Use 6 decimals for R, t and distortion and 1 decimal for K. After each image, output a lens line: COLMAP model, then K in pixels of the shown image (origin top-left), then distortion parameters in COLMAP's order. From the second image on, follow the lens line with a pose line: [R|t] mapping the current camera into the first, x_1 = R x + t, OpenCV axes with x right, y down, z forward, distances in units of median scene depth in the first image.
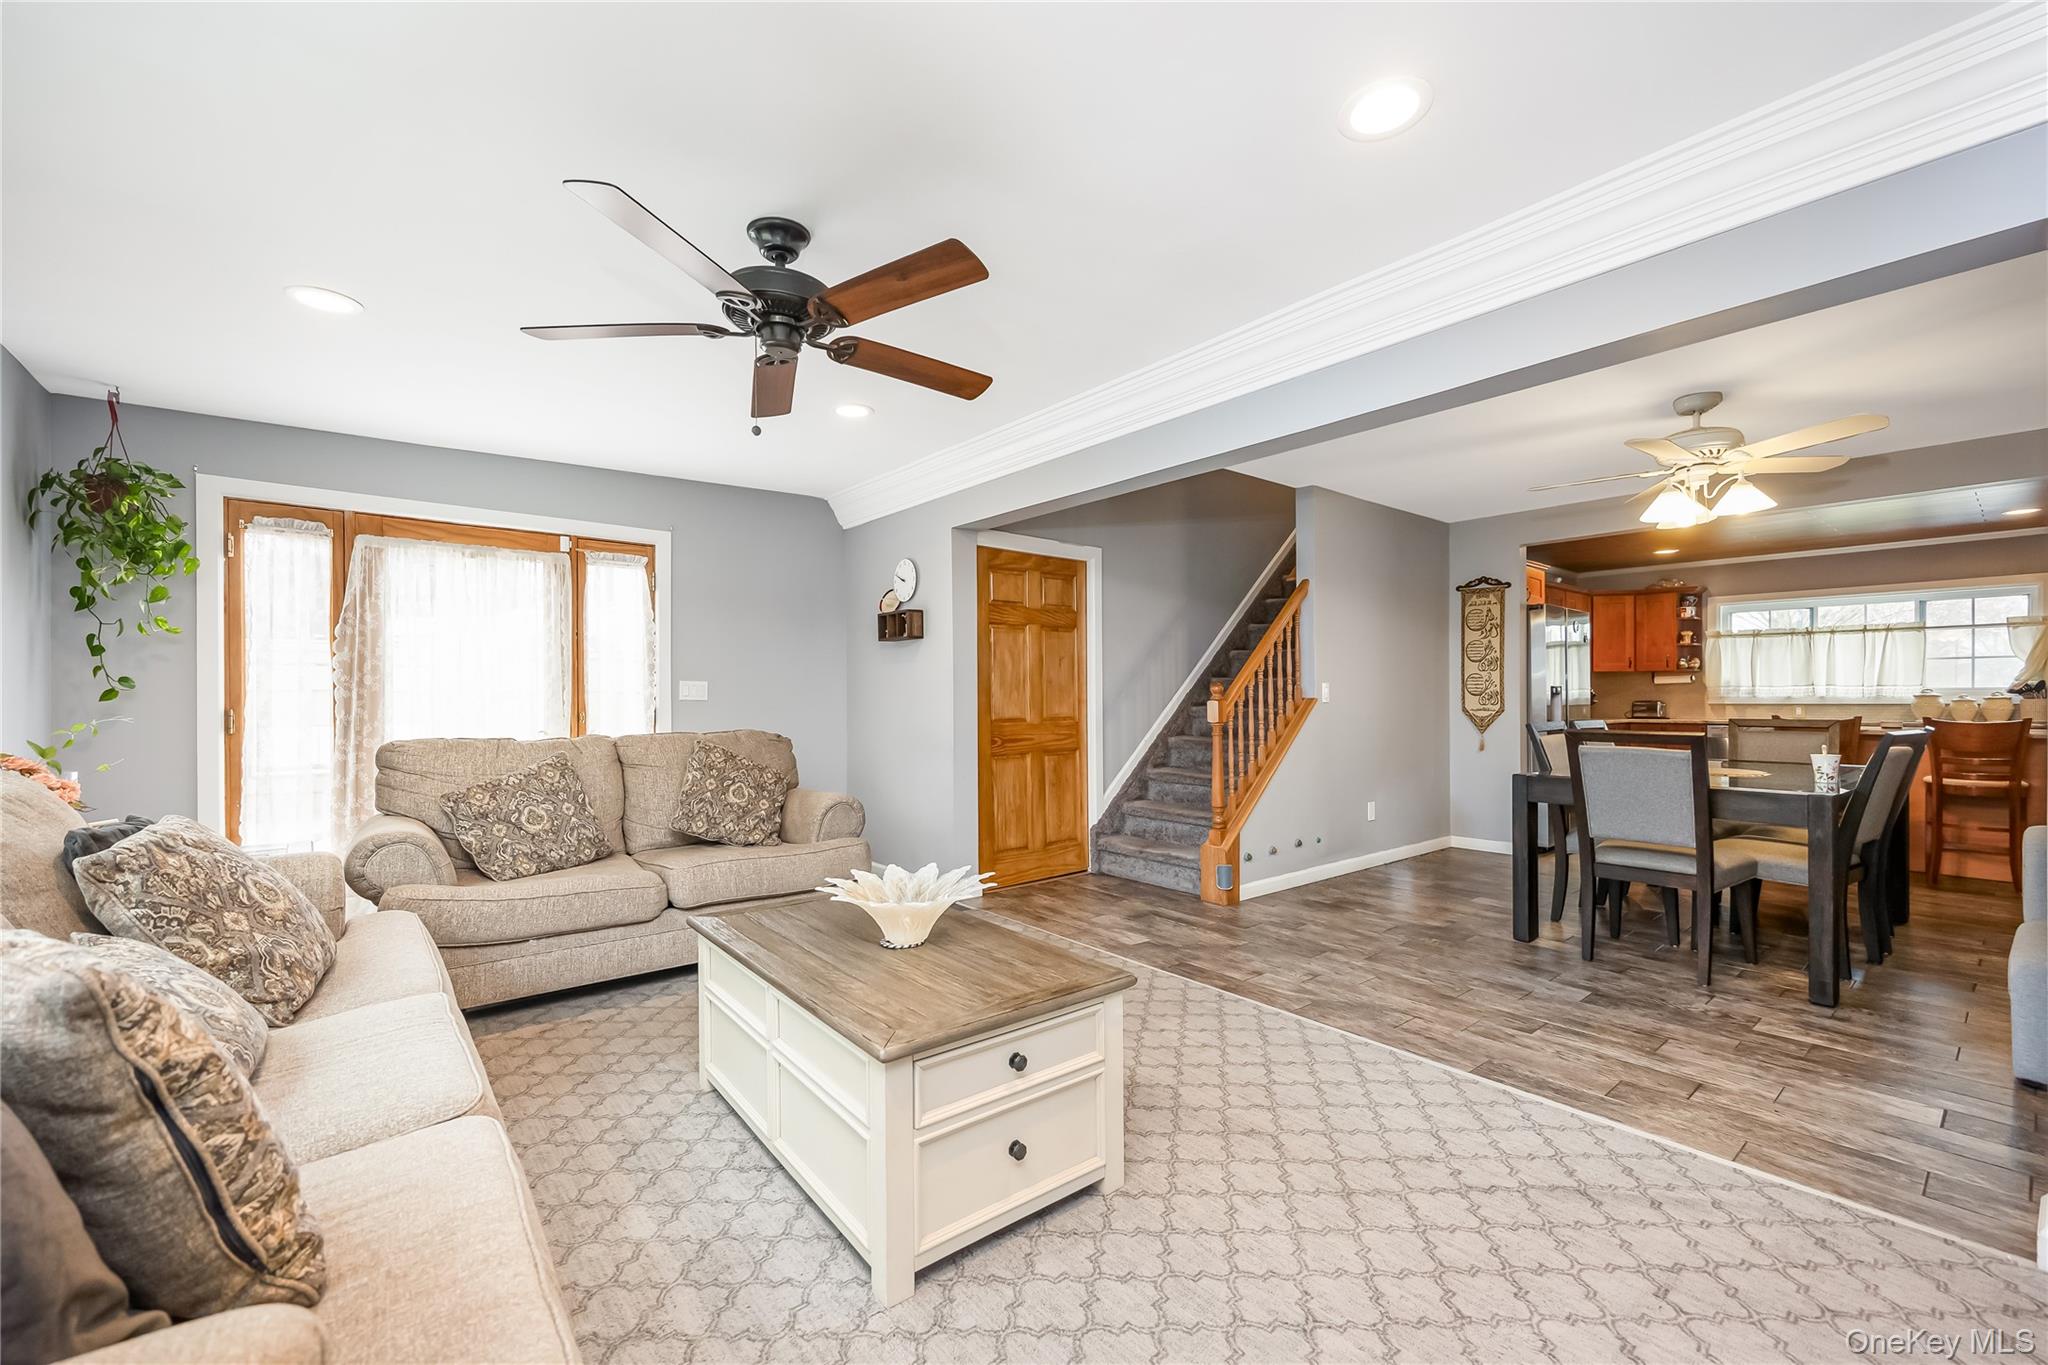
lens RADIAL K [[799.9, 0, 1054.0], [0, 799.9, 697.2], [0, 0, 1]] dist [0.001417, -0.000264]
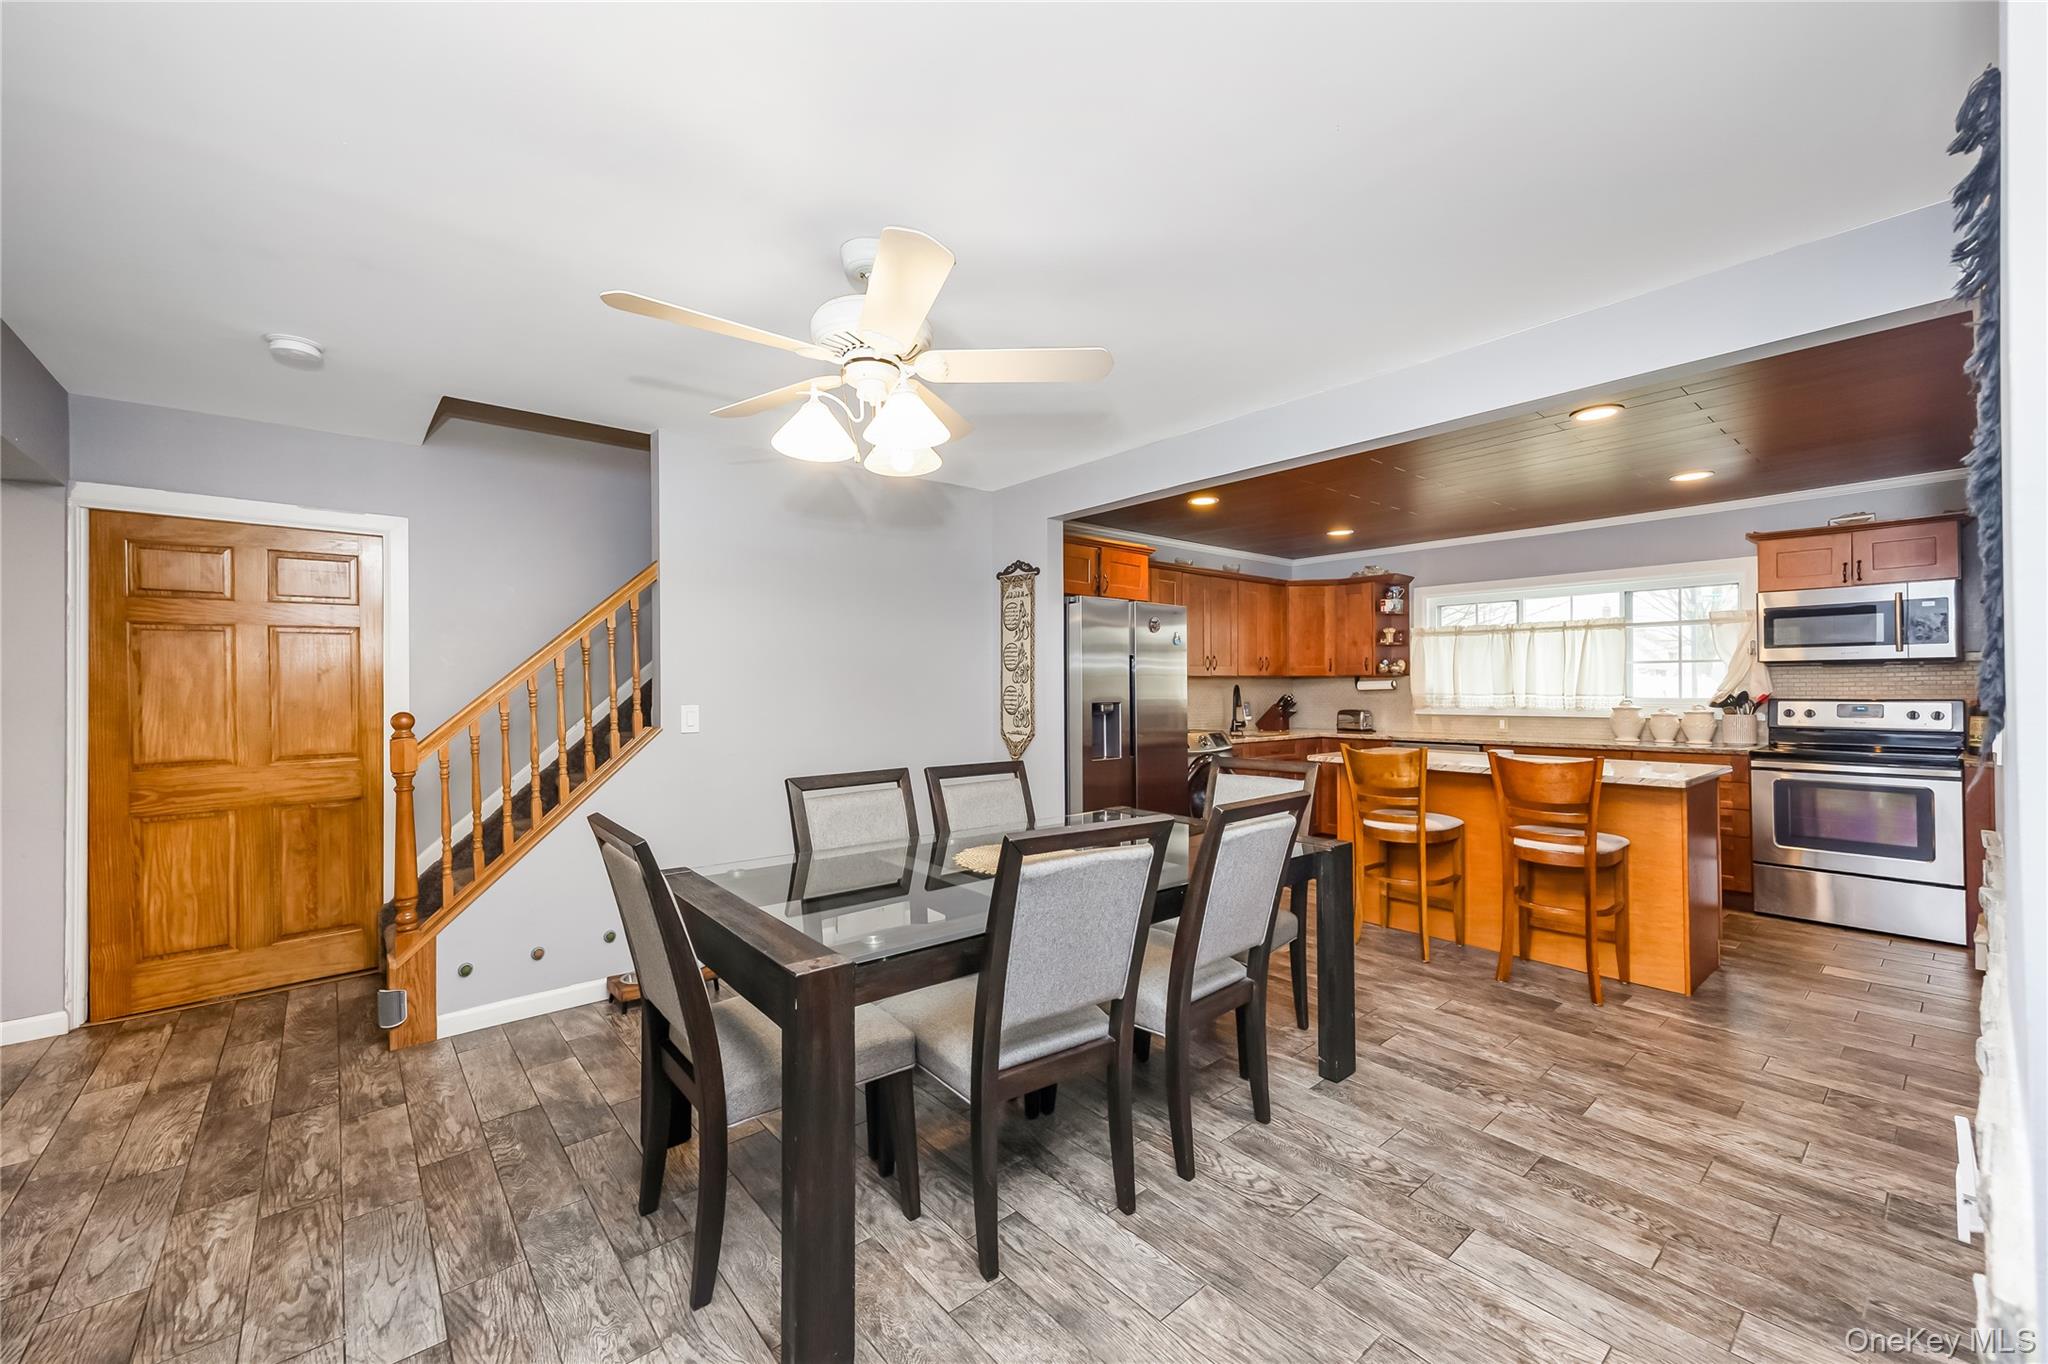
lens RADIAL K [[799.9, 0, 1016.4], [0, 799.9, 681.5], [0, 0, 1]] dist [0.001417, -0.000264]
pose [[0.999676, -0.002198, 0.025352, 0.504104], [0.002369, 0.999975, -0.006723, -0.028190], [-0.025336, 0.006781, 0.999656, 0.227223]]
